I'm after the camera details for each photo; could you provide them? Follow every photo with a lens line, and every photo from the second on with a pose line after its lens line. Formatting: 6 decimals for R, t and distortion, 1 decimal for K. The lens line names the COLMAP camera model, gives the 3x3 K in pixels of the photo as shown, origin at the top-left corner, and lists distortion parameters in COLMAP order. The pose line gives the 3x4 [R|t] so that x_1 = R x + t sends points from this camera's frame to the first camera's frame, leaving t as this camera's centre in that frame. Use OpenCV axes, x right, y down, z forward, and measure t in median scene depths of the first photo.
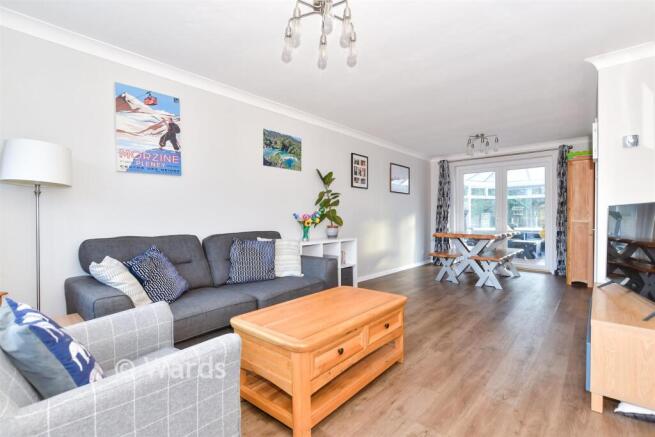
lens RADIAL K [[301.1, 0, 326.6], [0, 301.1, 218.8], [0, 0, 1]] dist [-0.028983, 0.000464]
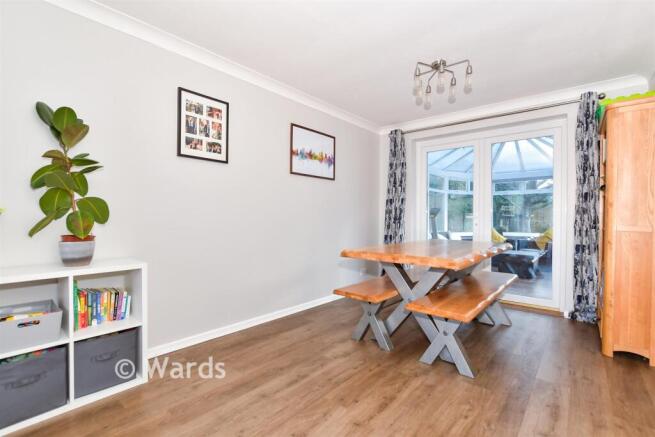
lens RADIAL K [[301.1, 0, 328.0], [0, 301.1, 218.7], [0, 0, 1]] dist [-0.028983, 0.000464]
pose [[0.999507, 0.009512, 0.029931, 0.277997], [-0.009527, 0.999955, 0.000360, -0.003538], [-0.029926, -0.000645, 0.999552, 0.436343]]
